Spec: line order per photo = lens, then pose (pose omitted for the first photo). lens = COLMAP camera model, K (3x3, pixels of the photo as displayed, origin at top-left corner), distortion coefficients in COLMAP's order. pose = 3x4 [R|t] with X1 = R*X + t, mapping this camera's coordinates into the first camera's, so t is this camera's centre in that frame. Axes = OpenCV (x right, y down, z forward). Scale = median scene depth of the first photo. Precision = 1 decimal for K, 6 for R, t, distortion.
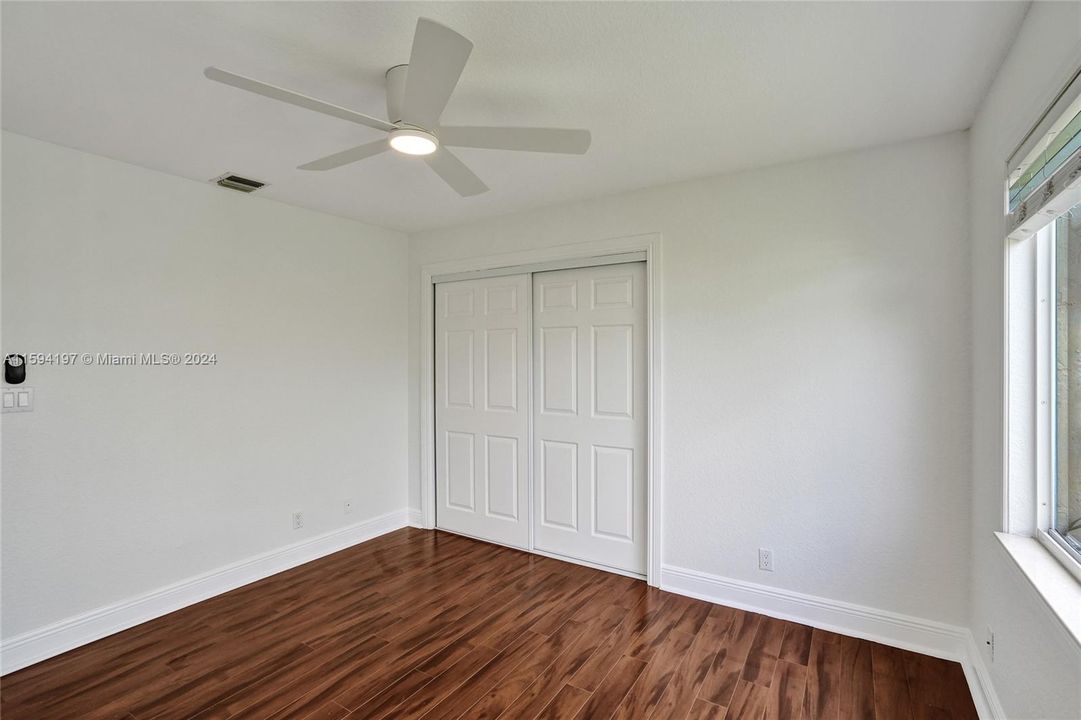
lens RADIAL K [[509.7, 0, 540.1], [0, 509.7, 352.5], [0, 0, 1]] dist [-0.050695, 0.031505]
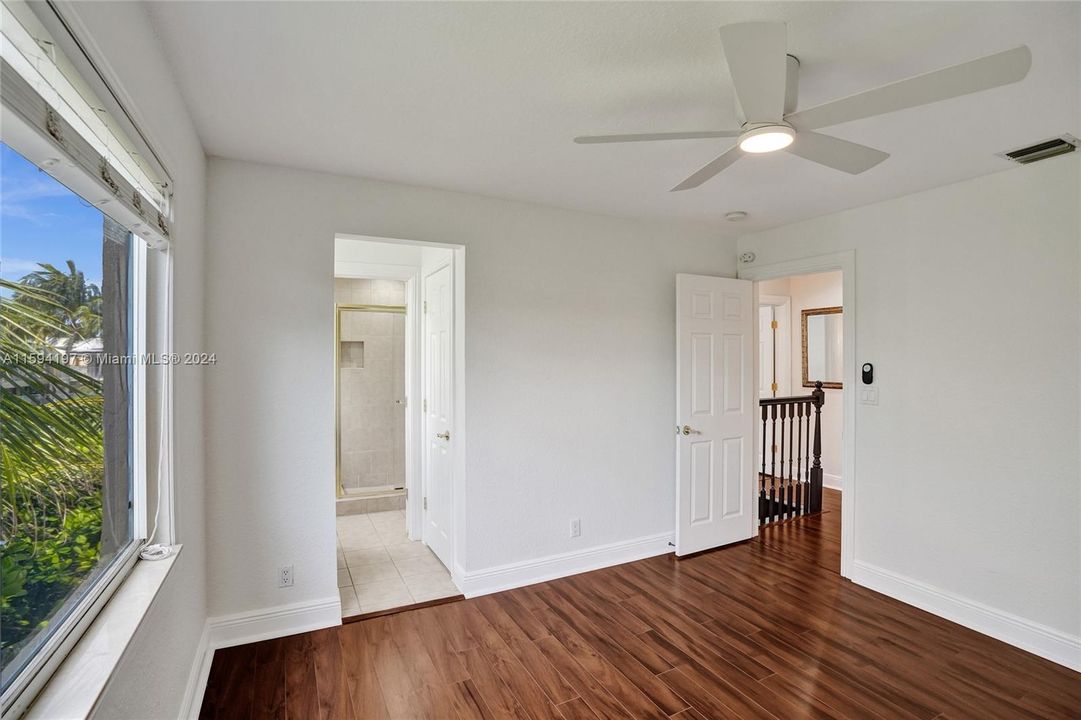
lens RADIAL K [[504.0, 0, 541.6], [0, 504.0, 358.0], [0, 0, 1]] dist [-0.064046, 0.028197]
pose [[-0.493736, 0.001139, -0.869611, 0.590725], [0.003431, 0.999994, -0.000639, -0.013445], [0.869605, -0.003299, -0.493737, 0.875754]]
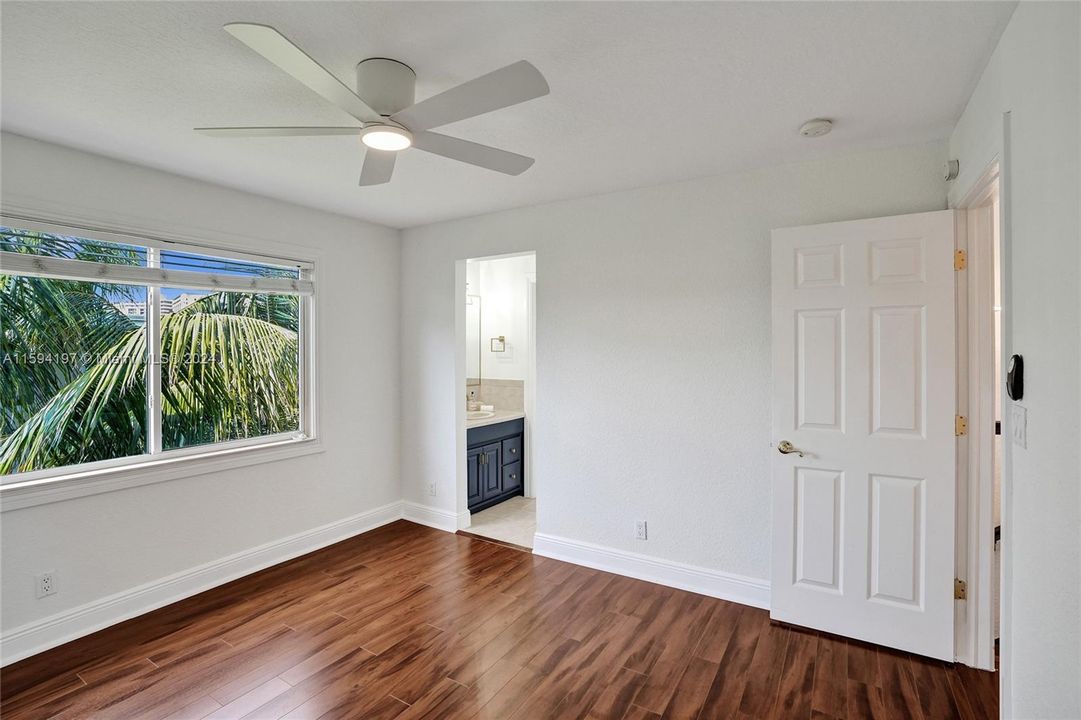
lens RADIAL K [[509.5, 0, 541.6], [0, 509.5, 347.3], [0, 0, 1]] dist [-0.064050, 0.027035]
pose [[-0.999720, 0.003568, -0.023373, -0.424643], [0.003711, 0.999975, -0.006066, -0.003054], [0.023351, -0.006151, -0.999708, 1.592328]]
